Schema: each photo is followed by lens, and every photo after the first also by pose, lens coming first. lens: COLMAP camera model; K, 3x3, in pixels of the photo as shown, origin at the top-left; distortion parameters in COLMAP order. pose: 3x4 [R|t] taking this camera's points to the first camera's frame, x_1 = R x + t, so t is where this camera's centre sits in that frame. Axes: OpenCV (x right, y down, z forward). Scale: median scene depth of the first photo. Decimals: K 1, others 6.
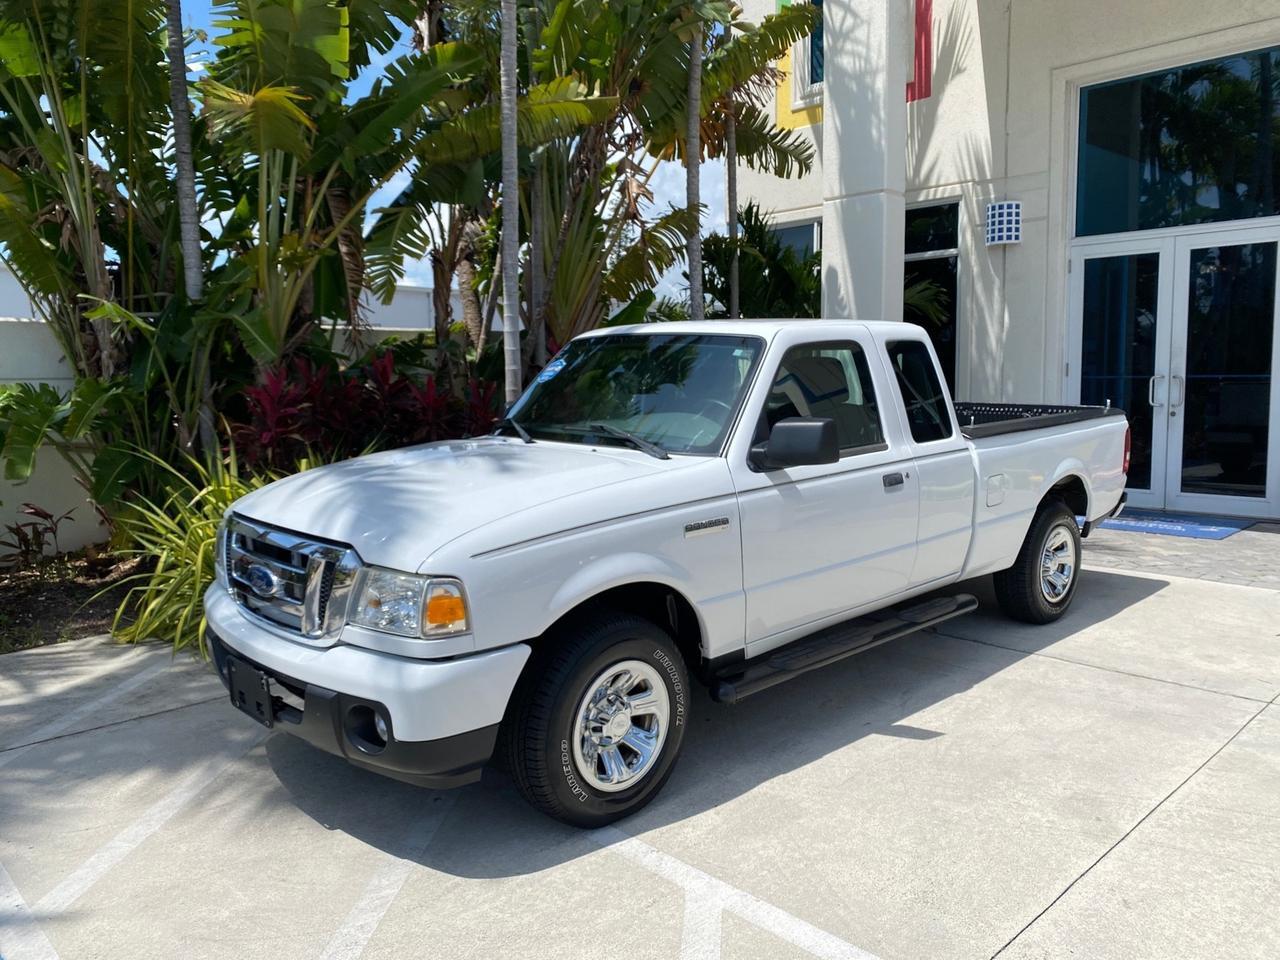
lens RADIAL K [[988.0, 0, 641.3], [0, 988.0, 475.5], [0, 0, 1]] dist [0.013237, -0.015297]
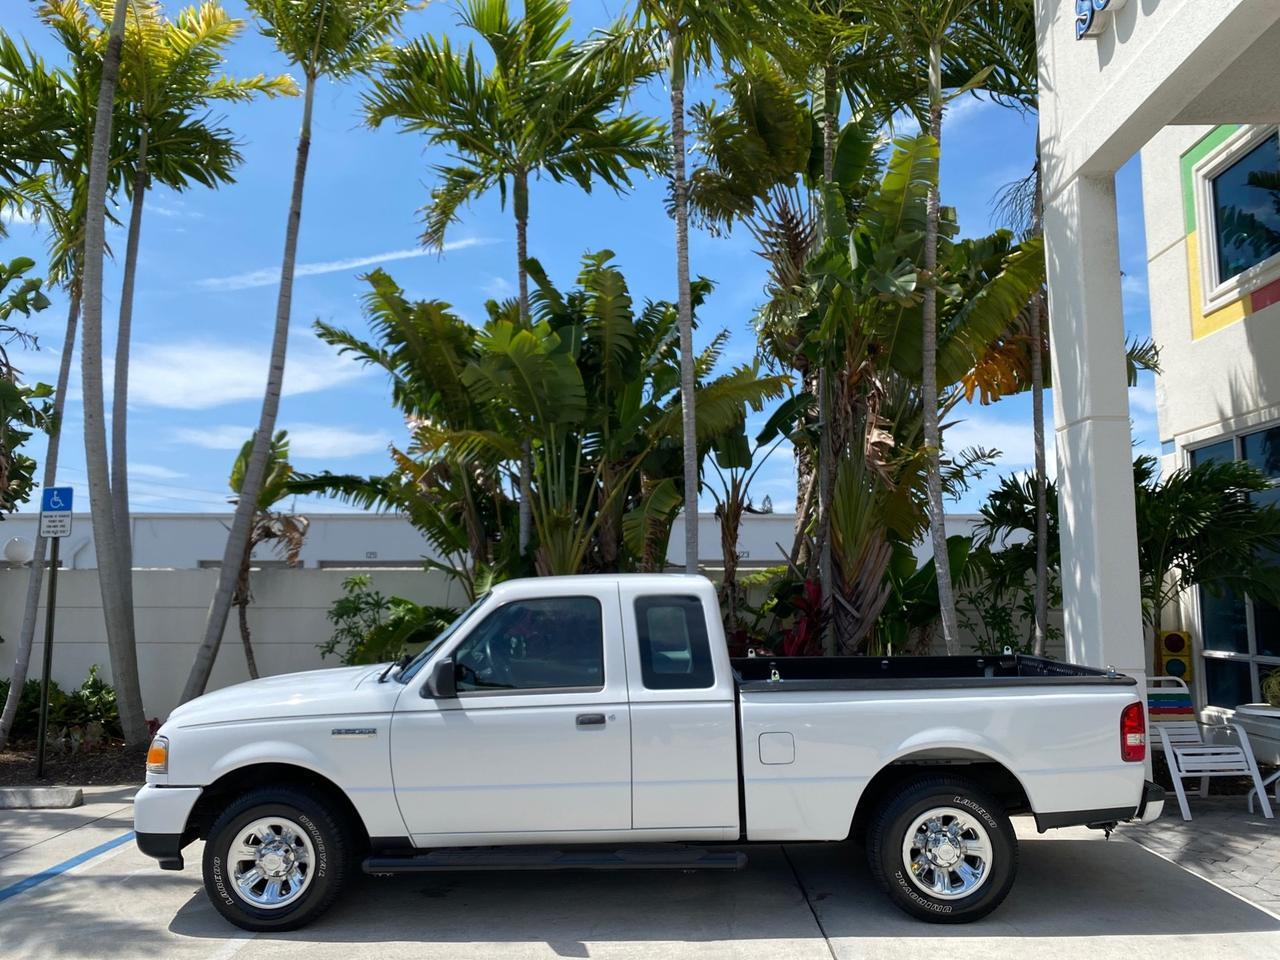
lens RADIAL K [[988.0, 0, 641.4], [0, 988.0, 473.4], [0, 0, 1]] dist [0.013237, -0.015297]
pose [[0.712570, -0.072267, -0.697870, 1.147315], [-0.085030, 0.978454, -0.188144, -0.066370], [0.696430, 0.193406, 0.691072, 0.198845]]
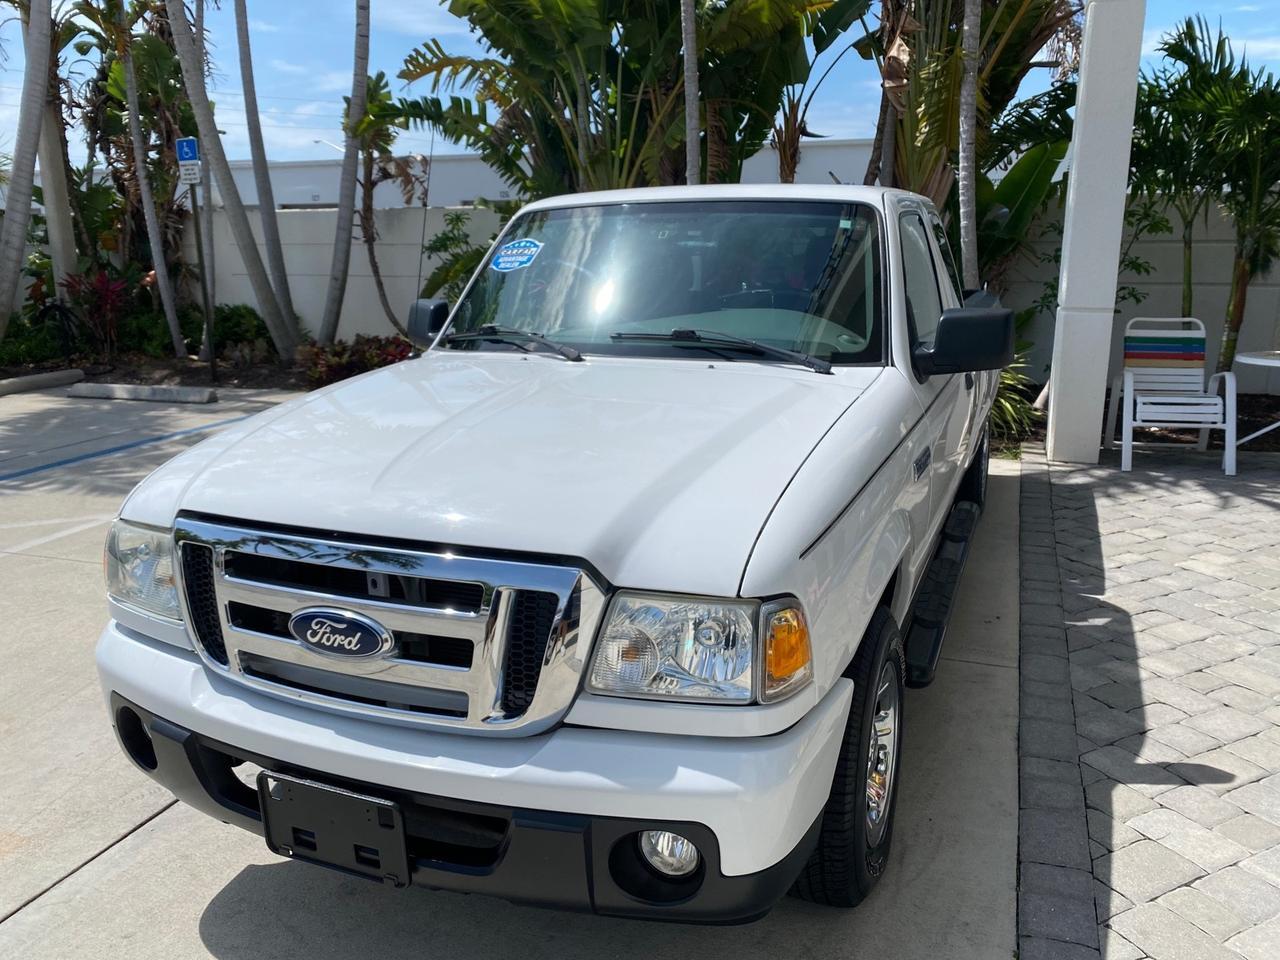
lens RADIAL K [[988.0, 0, 637.6], [0, 988.0, 470.2], [0, 0, 1]] dist [0.013237, -0.015297]
pose [[0.434928, 0.219082, -0.873408, 1.602281], [-0.092237, 0.975689, 0.198807, -0.123495], [0.895729, -0.005907, 0.444561, 0.731240]]
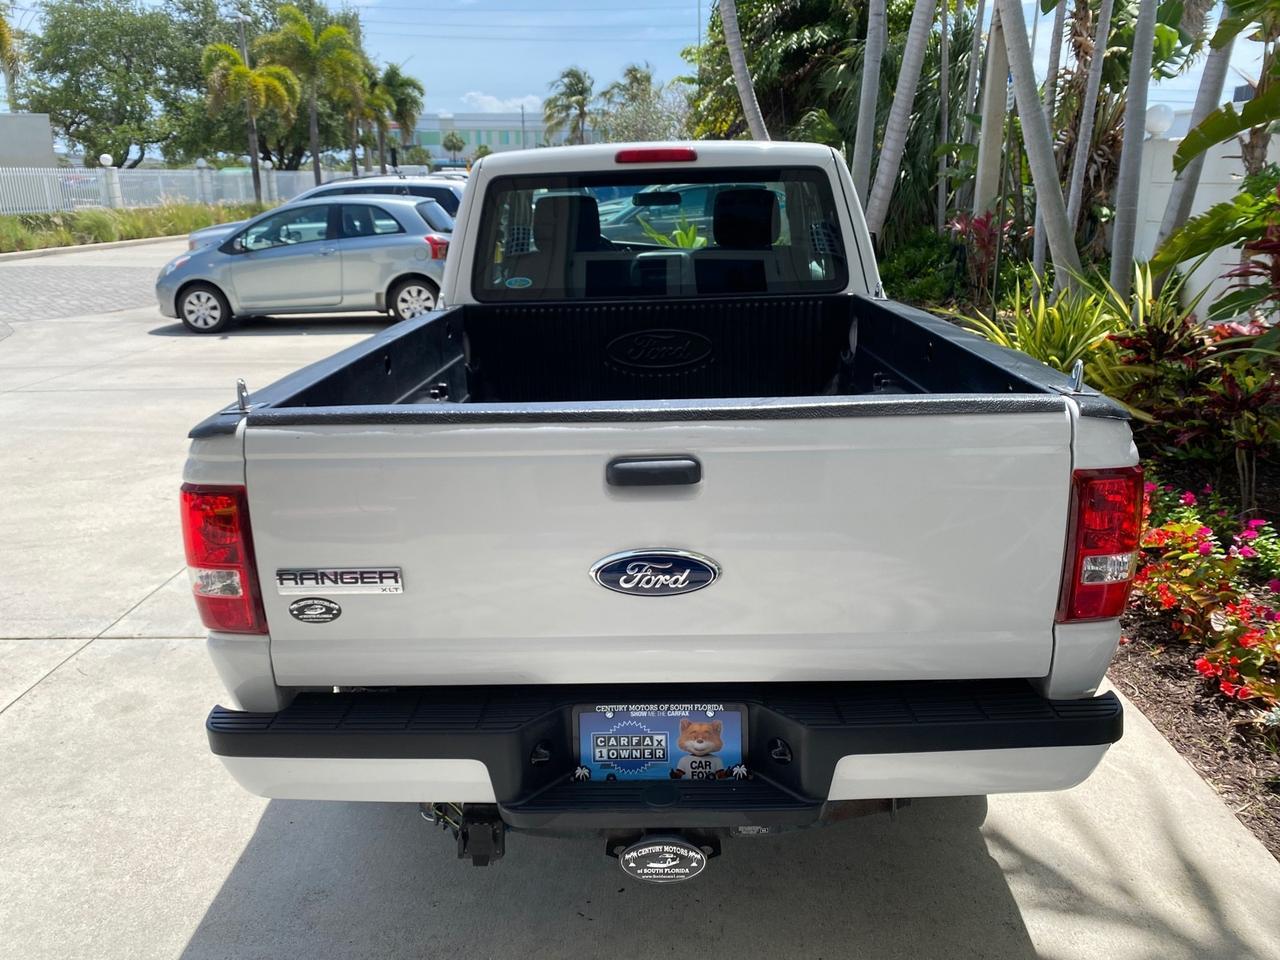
lens RADIAL K [[988.0, 0, 634.6], [0, 988.0, 473.2], [0, 0, 1]] dist [0.013237, -0.015297]
pose [[-0.704863, 0.223996, -0.673048, 0.875546], [-0.052931, 0.929578, 0.364804, -0.241892], [0.707365, 0.292762, -0.643369, 1.887225]]
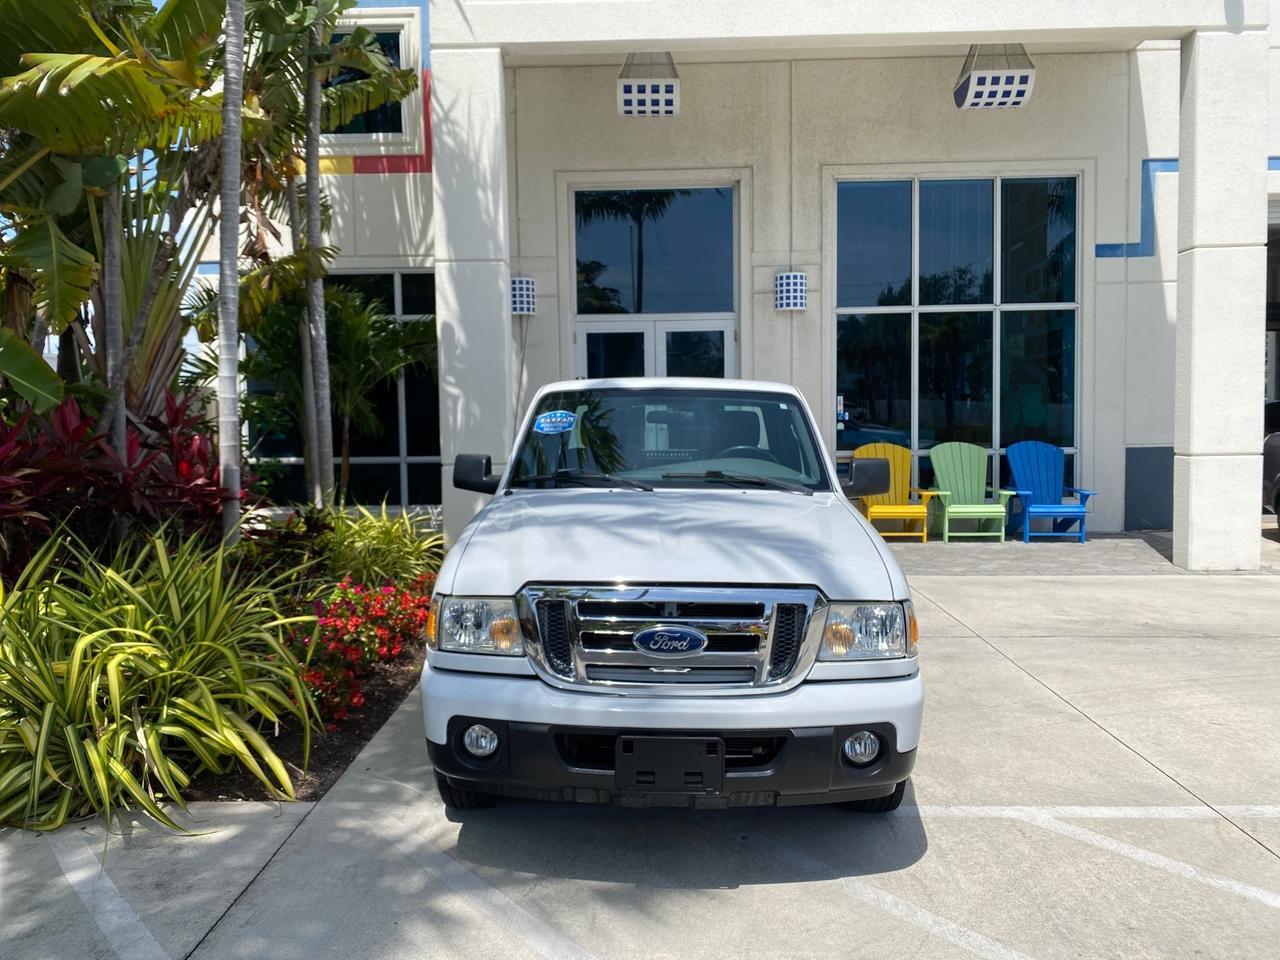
lens RADIAL K [[988.0, 0, 640.1], [0, 988.0, 458.1], [0, 0, 1]] dist [0.013237, -0.015297]
pose [[0.704683, -0.025263, 0.709073, -0.844525], [0.076880, 0.996201, -0.040911, -0.024999], [-0.705345, 0.083343, 0.703948, 0.274745]]
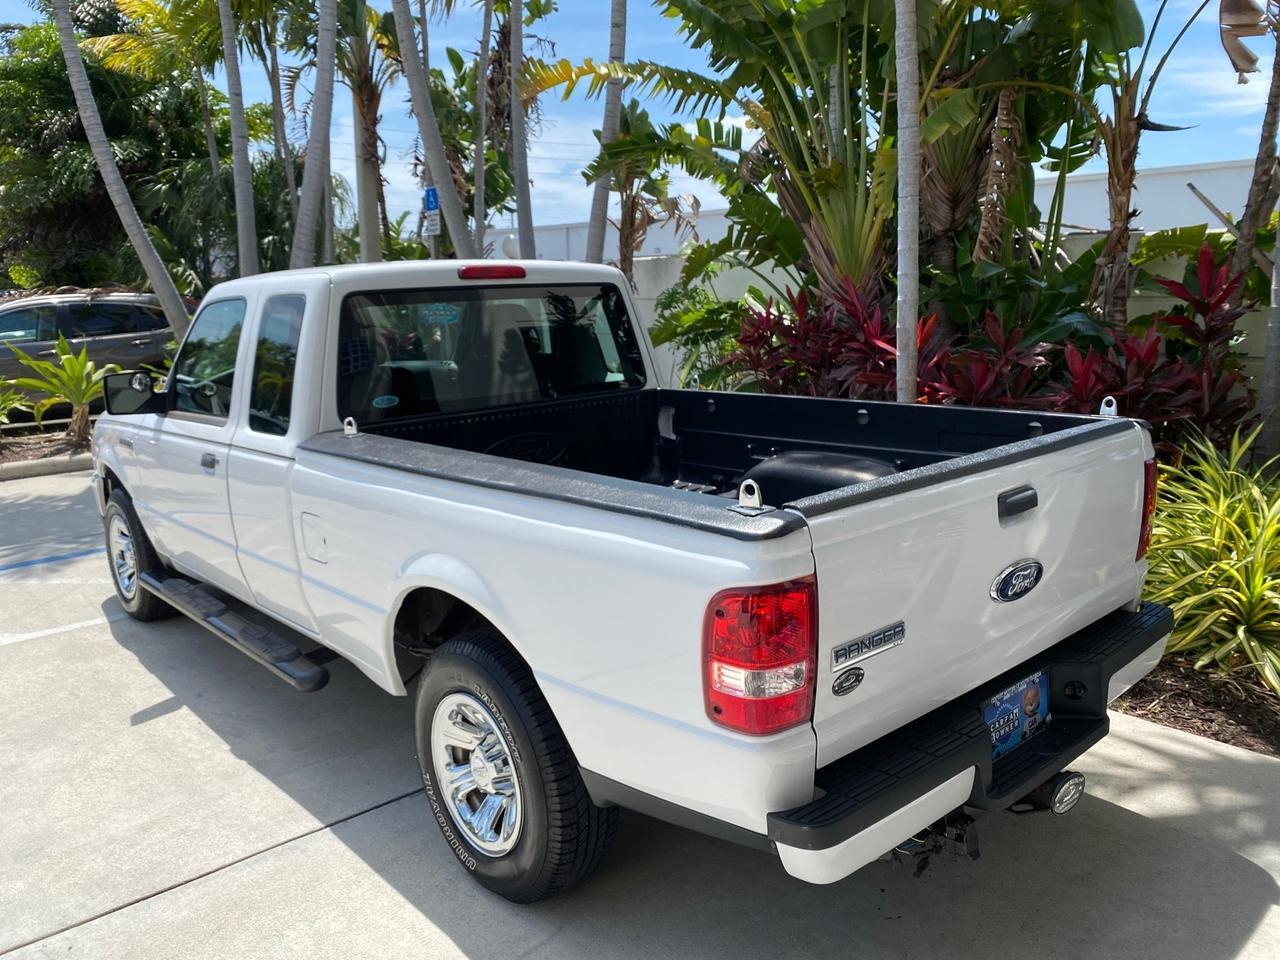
lens RADIAL K [[988.0, 0, 641.3], [0, 988.0, 476.8], [0, 0, 1]] dist [0.013237, -0.015297]
pose [[-0.033241, 0.204396, -0.978324, 1.130893], [-0.087829, 0.974480, 0.206577, -0.201428], [0.995581, 0.092792, -0.014441, 1.430958]]
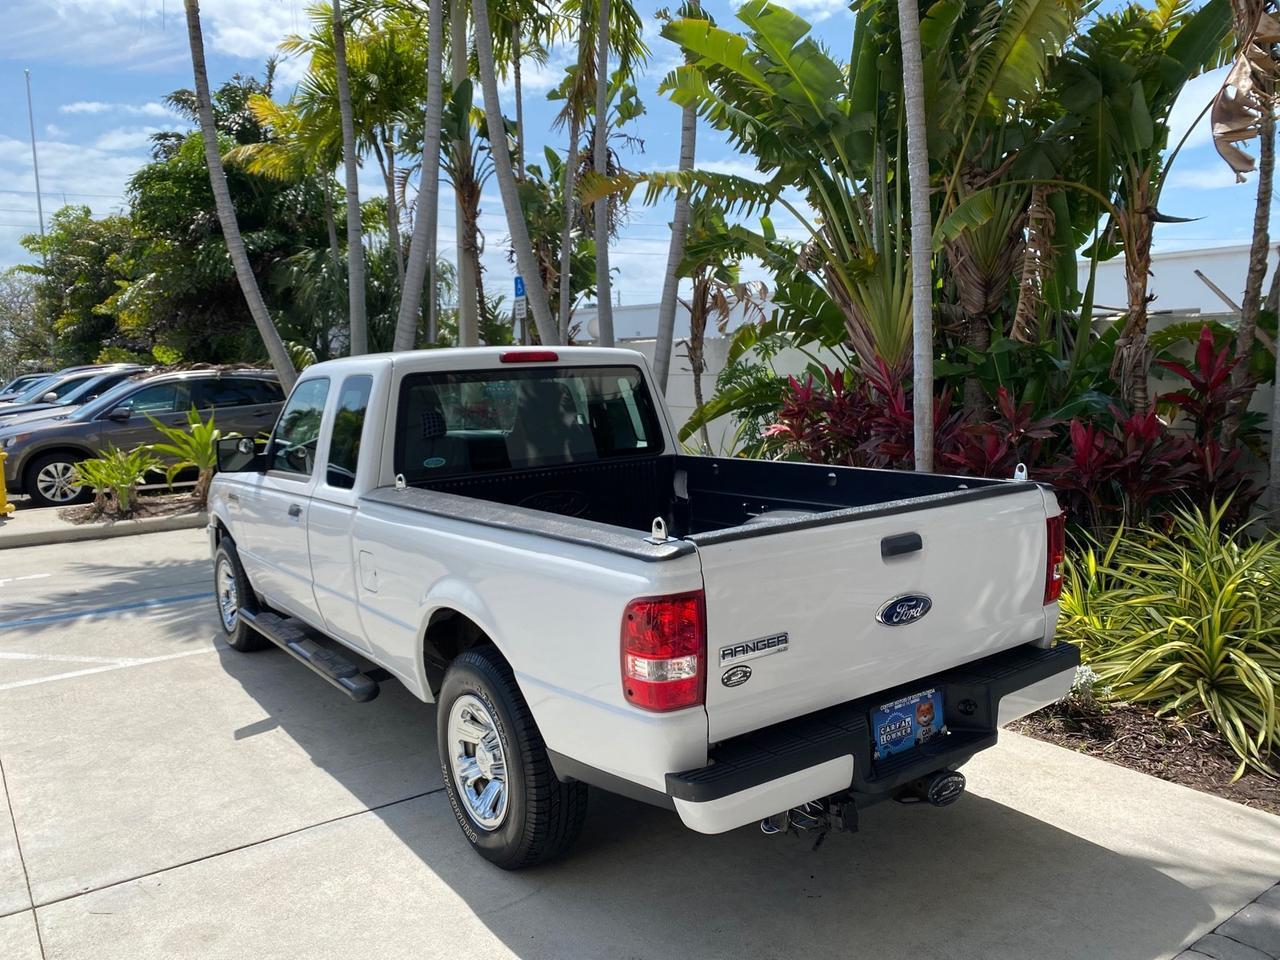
lens RADIAL K [[988.0, 0, 642.9], [0, 988.0, 471.9], [0, 0, 1]] dist [0.013237, -0.015297]
pose [[-0.137365, 0.126340, -0.982430, 1.272479], [-0.085413, 0.986627, 0.138822, -0.220847], [0.986831, 0.102982, -0.124737, 1.534723]]
